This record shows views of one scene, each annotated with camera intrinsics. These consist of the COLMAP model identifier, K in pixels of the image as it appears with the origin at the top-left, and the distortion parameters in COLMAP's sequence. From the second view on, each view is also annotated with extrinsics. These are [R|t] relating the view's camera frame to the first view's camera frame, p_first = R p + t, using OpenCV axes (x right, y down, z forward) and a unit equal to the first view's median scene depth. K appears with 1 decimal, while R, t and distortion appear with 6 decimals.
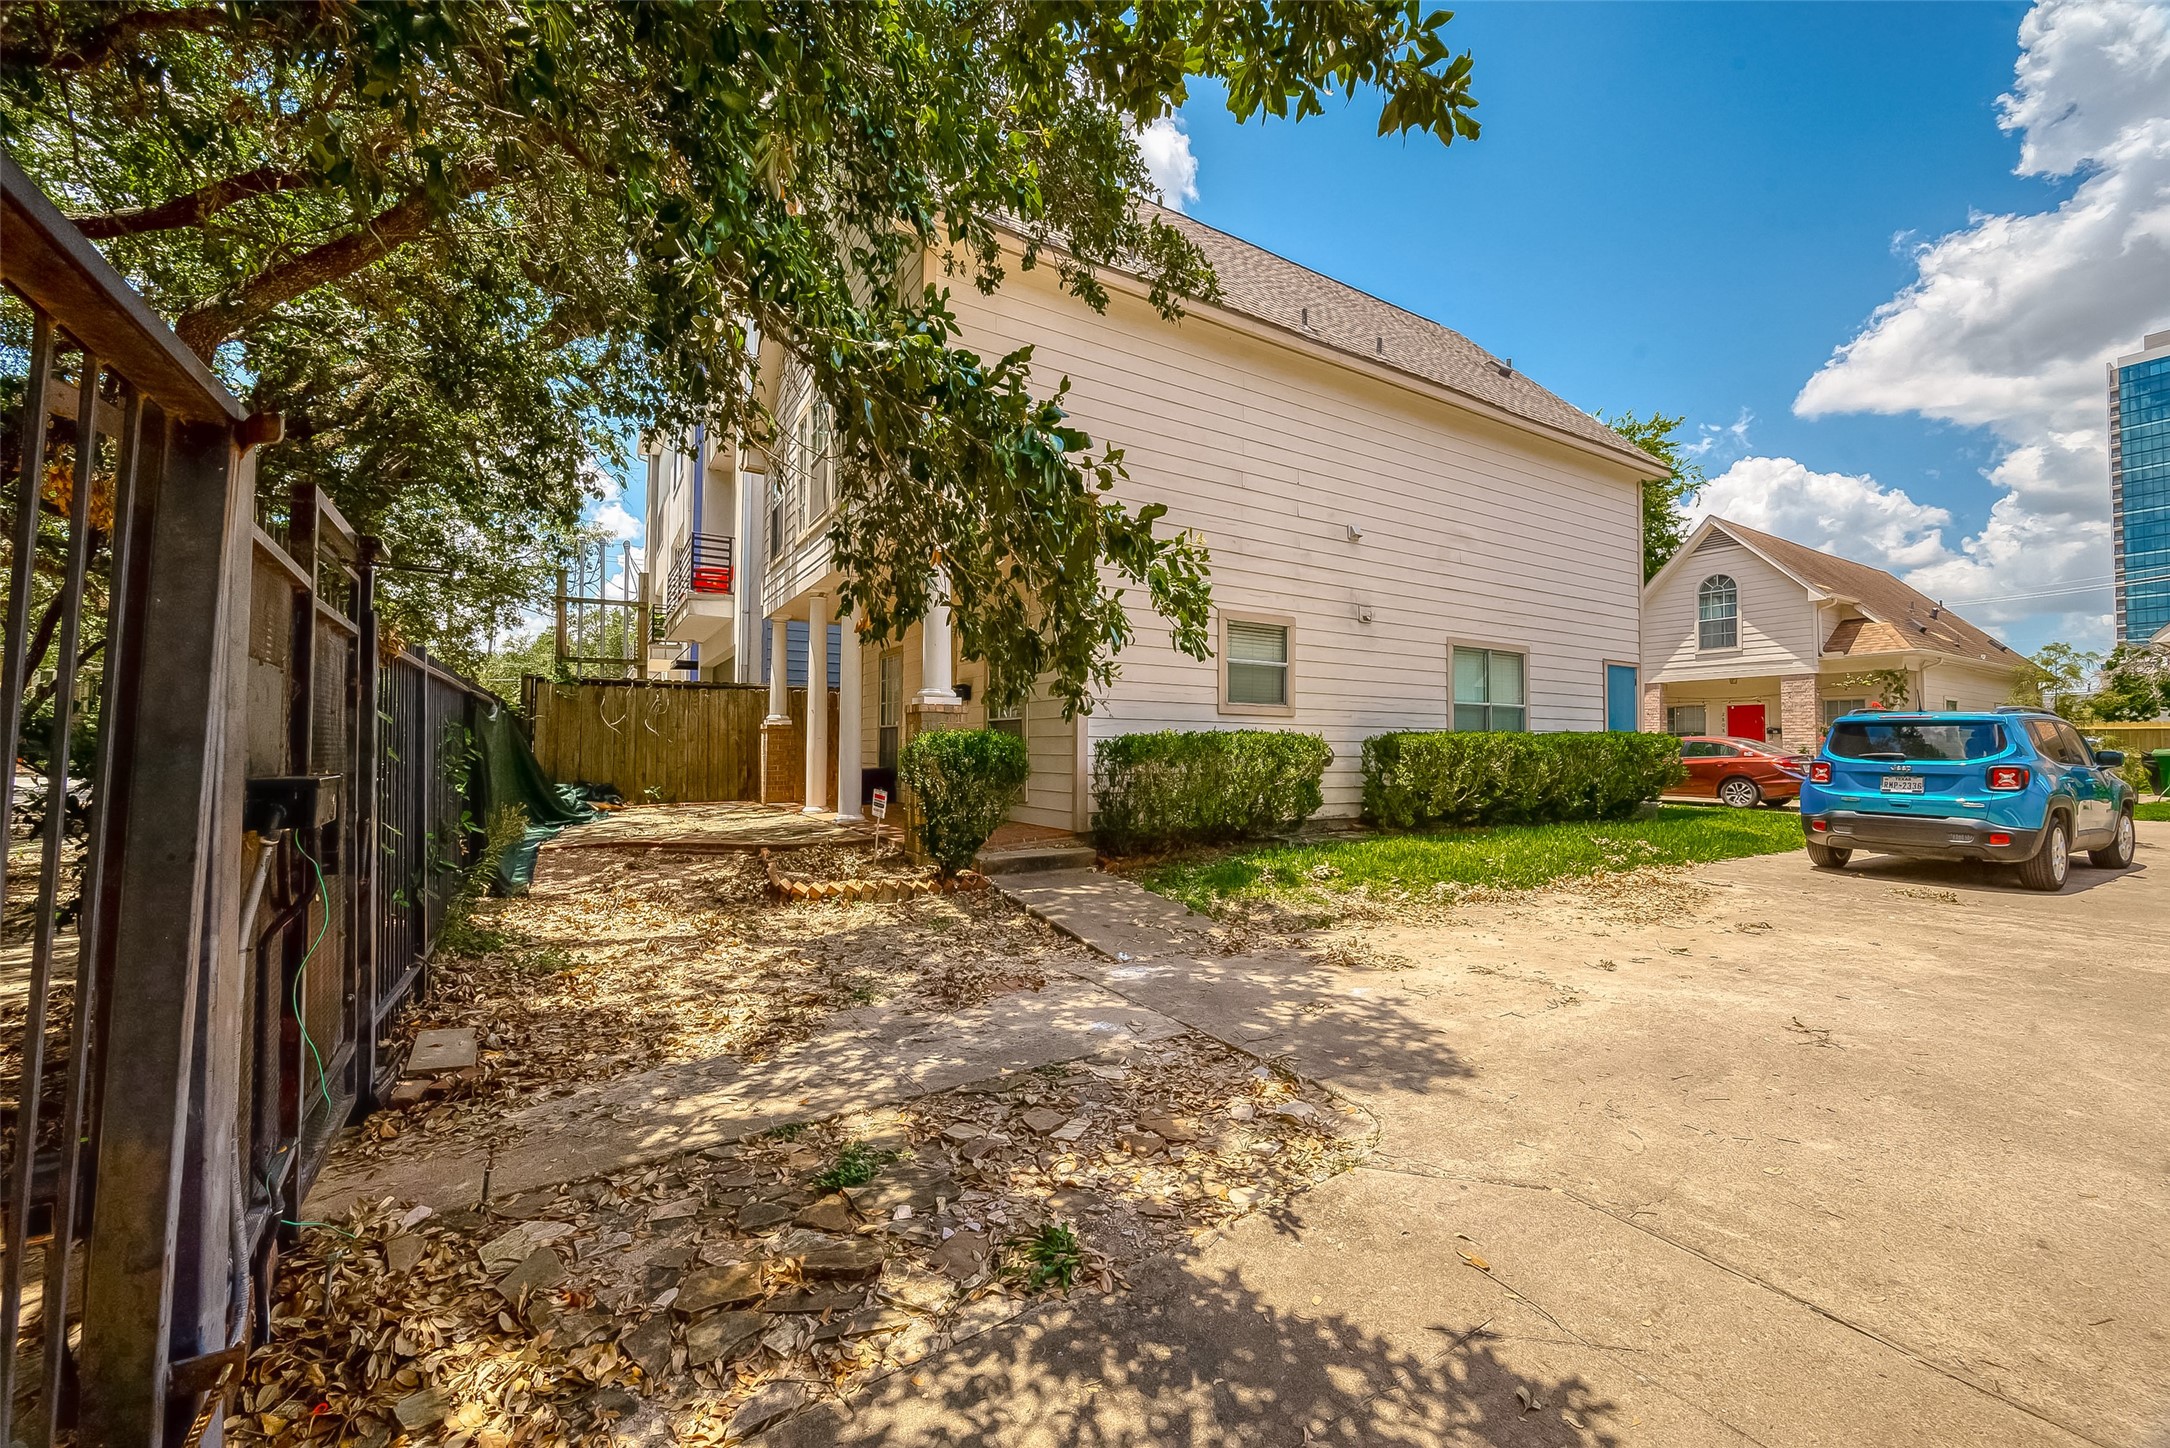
lens RADIAL K [[857.8, 0, 1111.5], [0, 857.8, 734.3], [0, 0, 1]] dist [-0.002244, 0.000969]
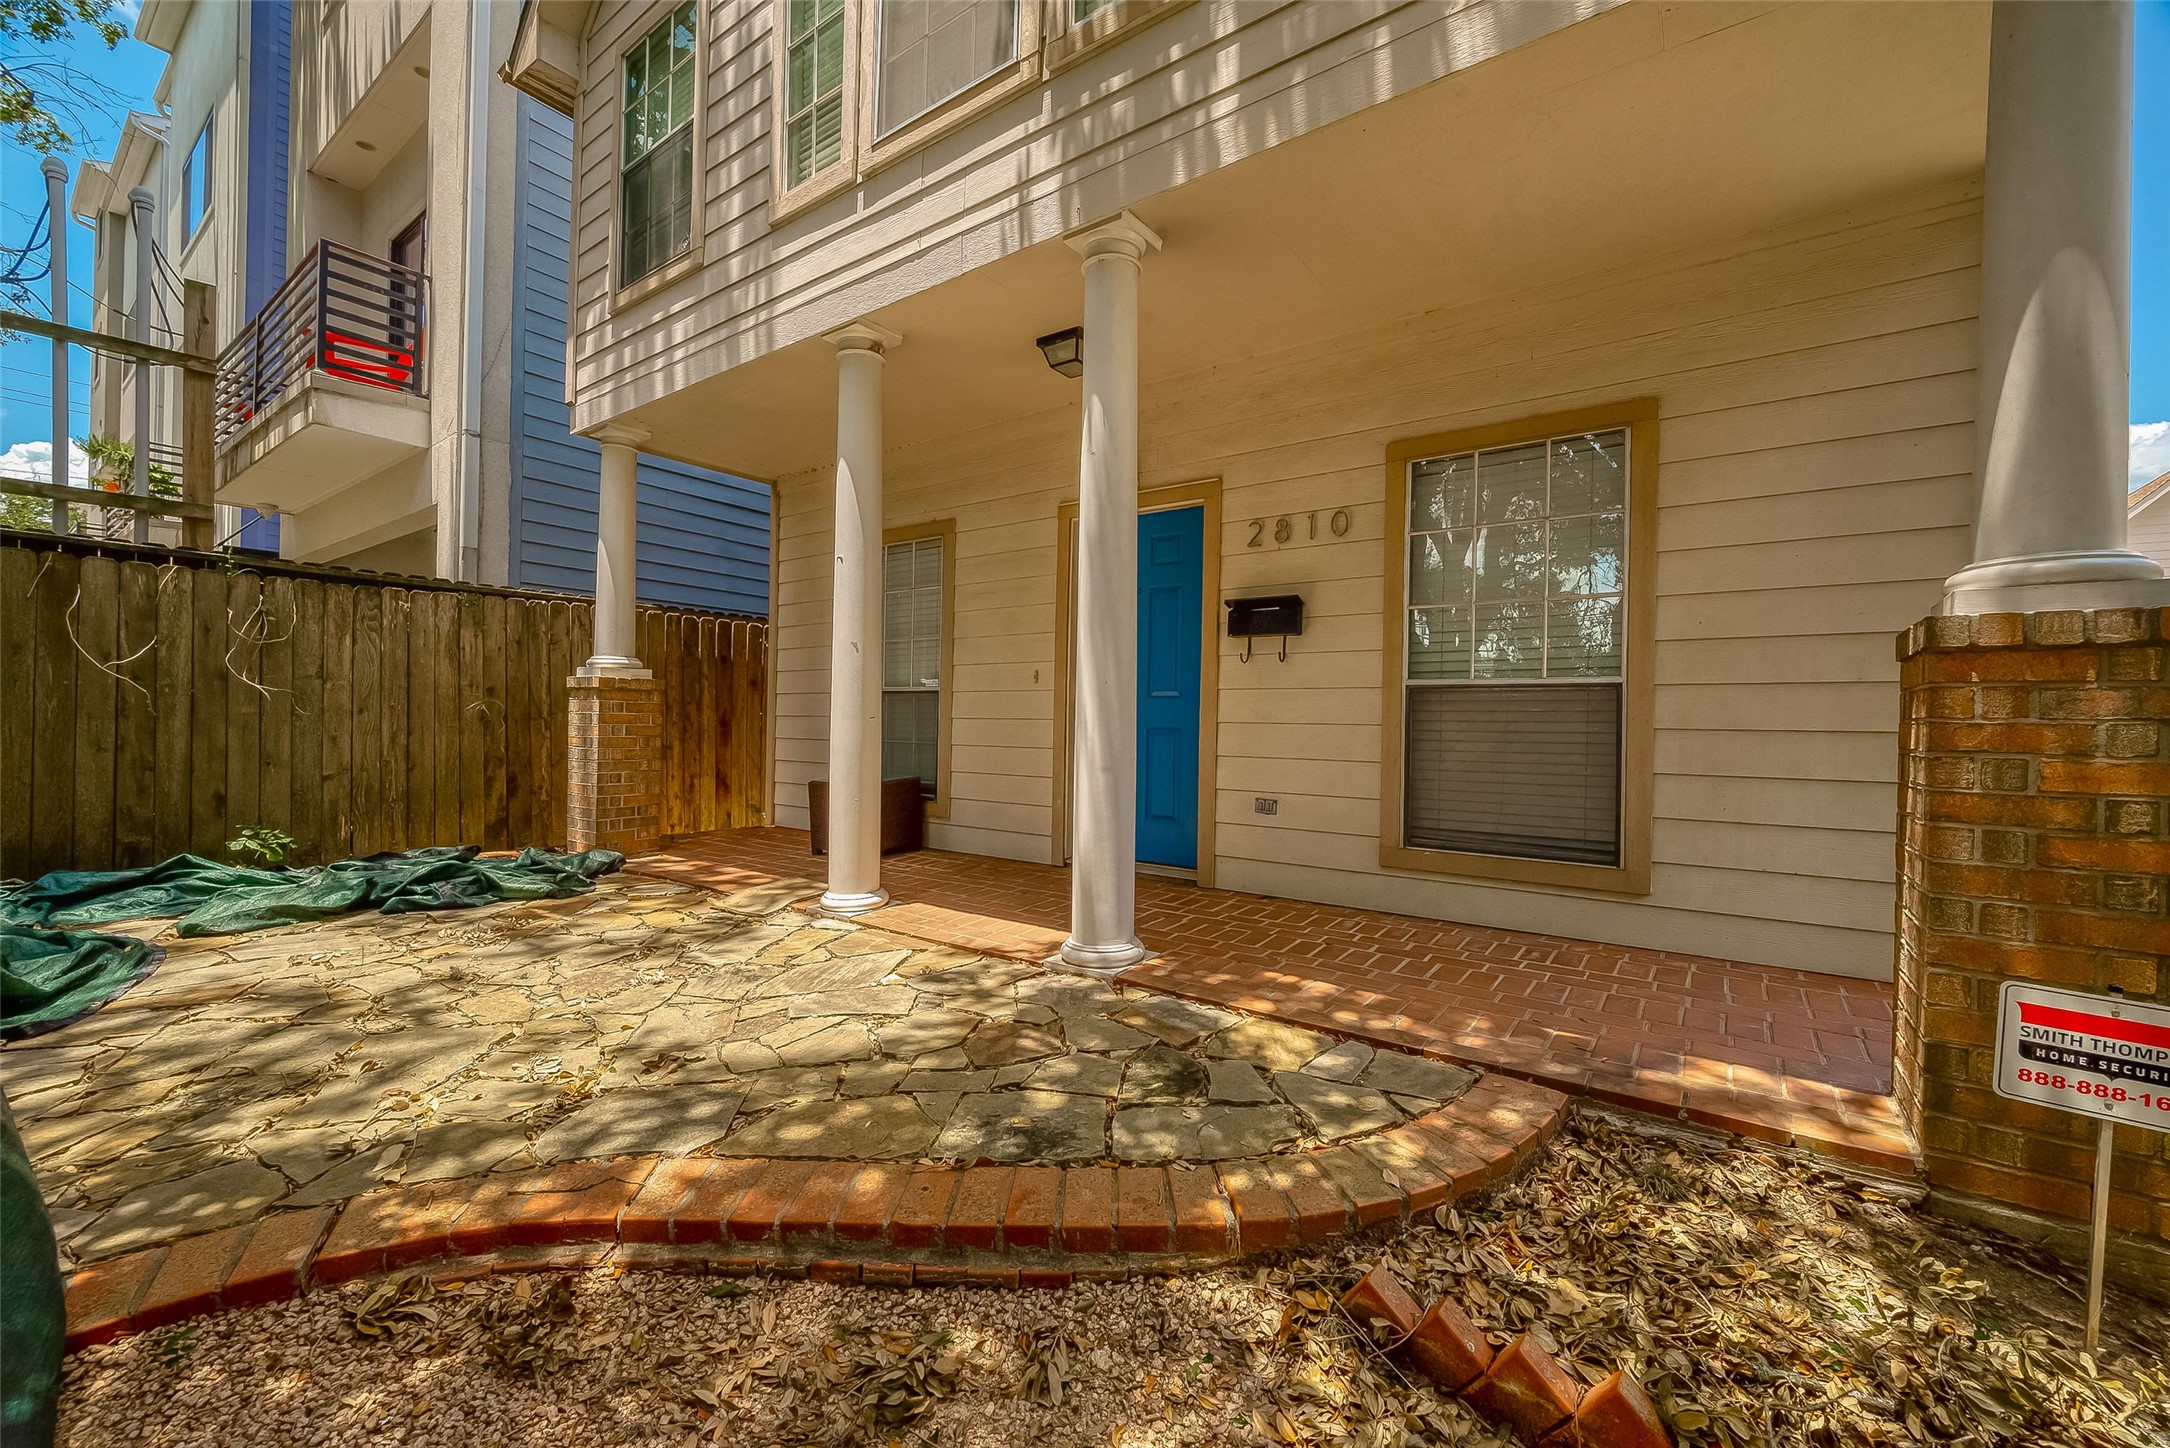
lens RADIAL K [[857.8, 0, 1098.5], [0, 857.8, 721.1], [0, 0, 1]] dist [-0.002244, 0.000969]
pose [[0.925902, 0.010919, 0.377607, -0.358600], [-0.019363, 0.999640, 0.018574, -0.001820], [-0.377268, -0.024509, 0.925780, 0.548248]]
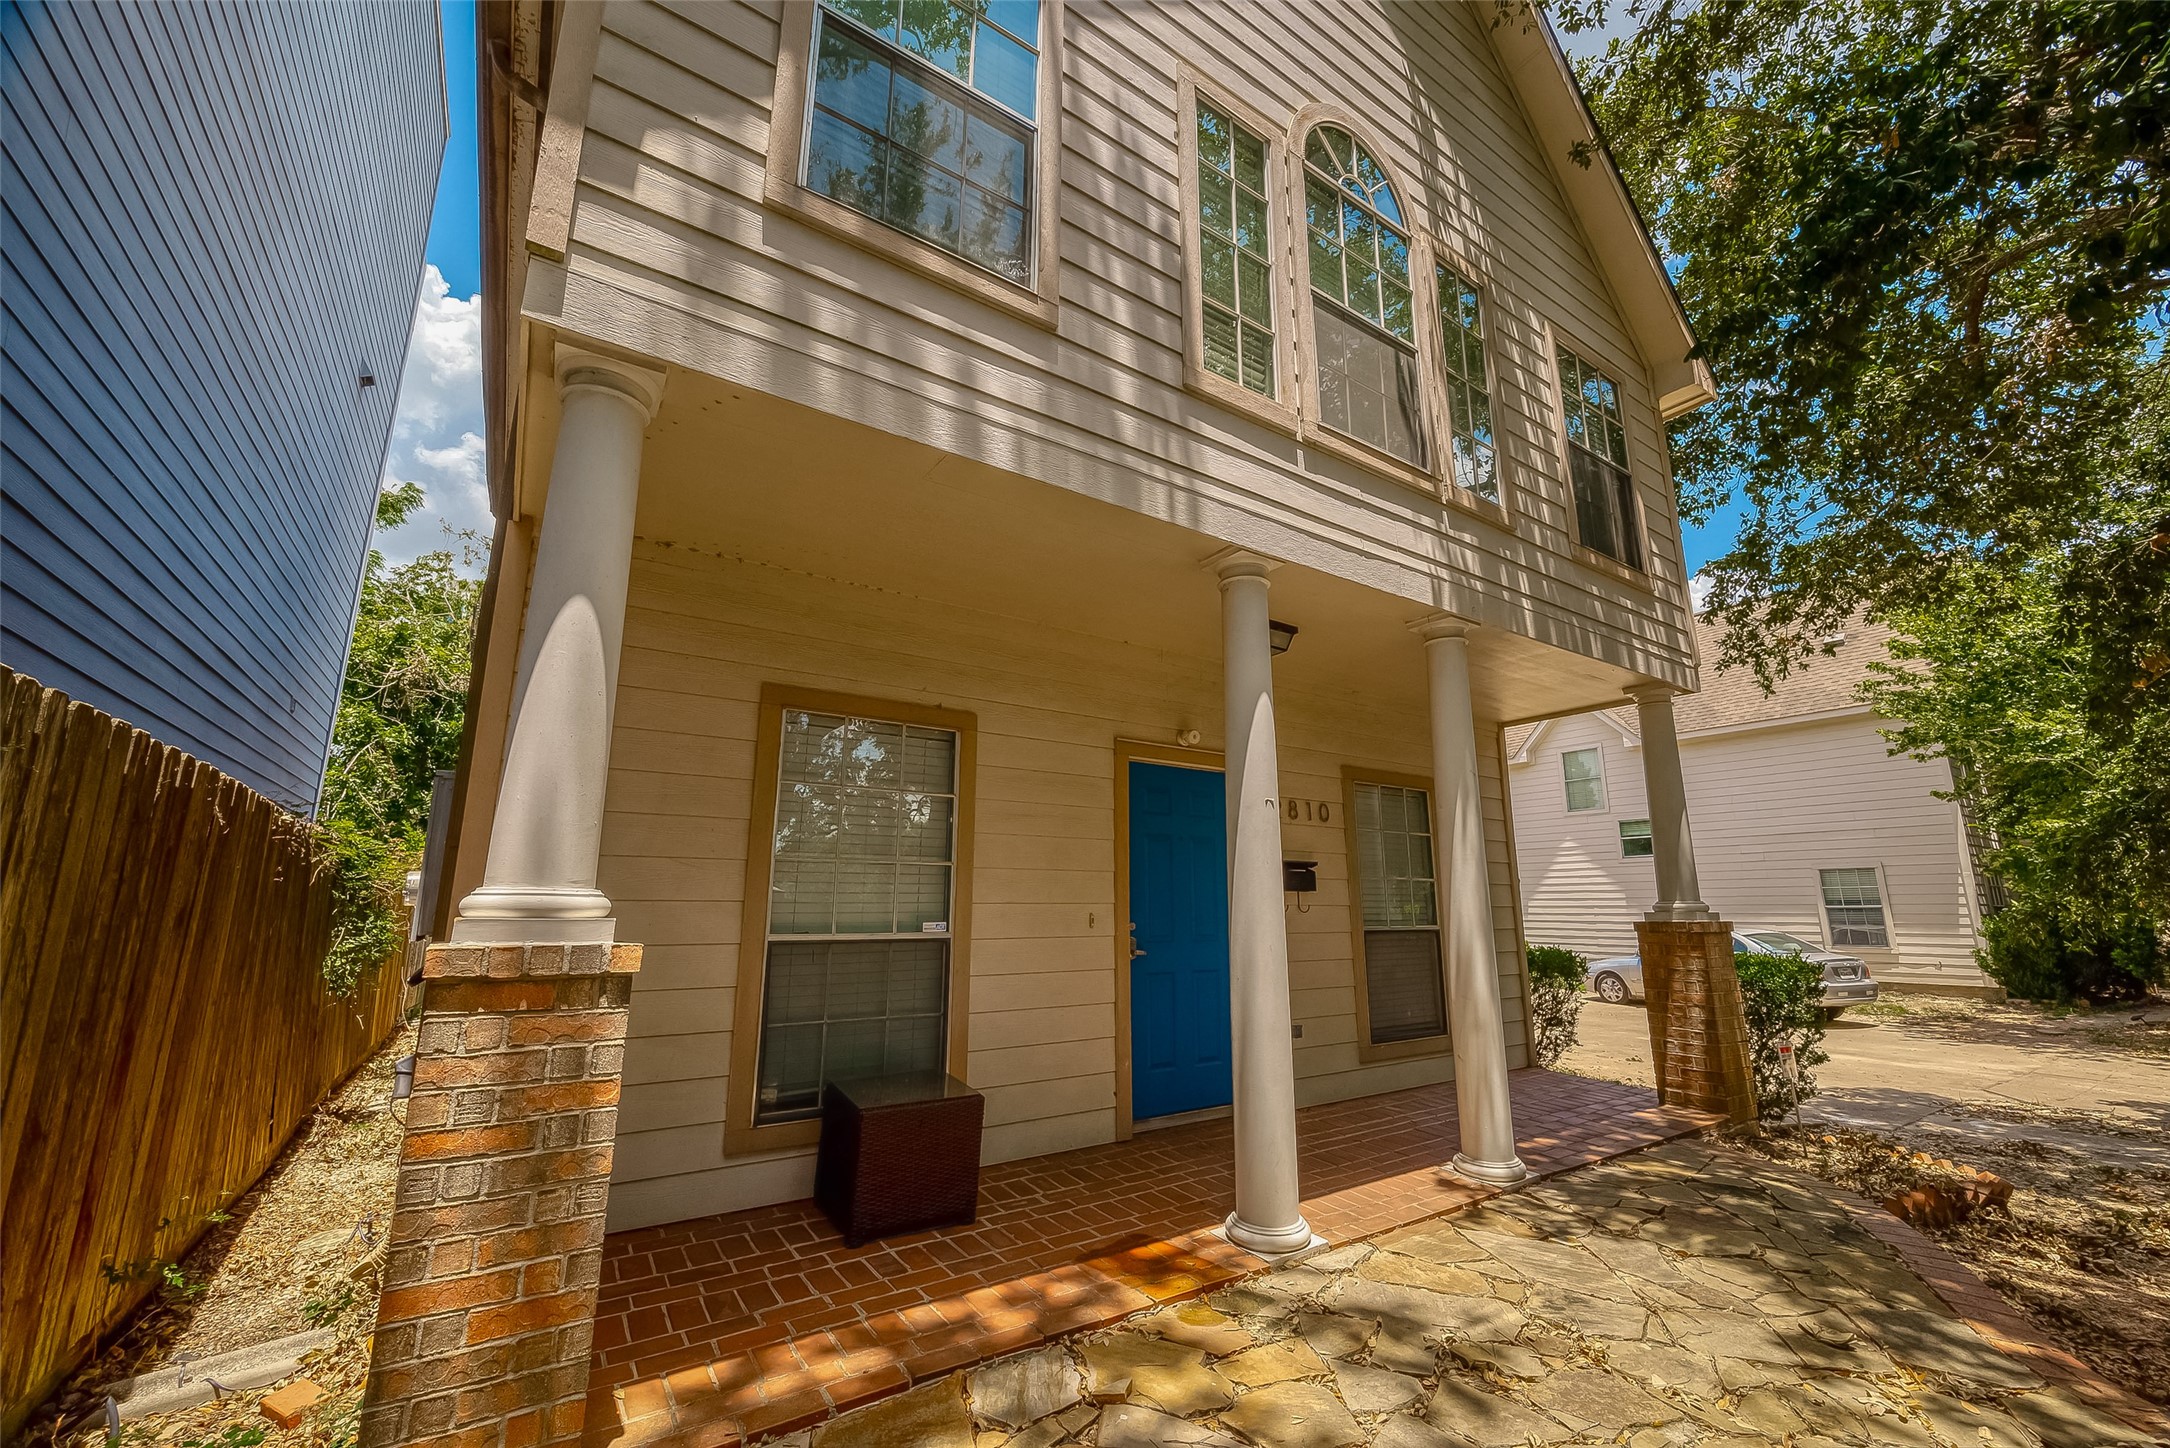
lens RADIAL K [[857.8, 0, 1095.8], [0, 857.8, 721.7], [0, 0, 1]] dist [-0.002244, 0.000969]
pose [[-0.042176, 0.205187, 0.977814, -0.619708], [-0.023858, 0.978199, -0.206296, -0.024005], [-0.998825, -0.032029, -0.036361, 0.979005]]
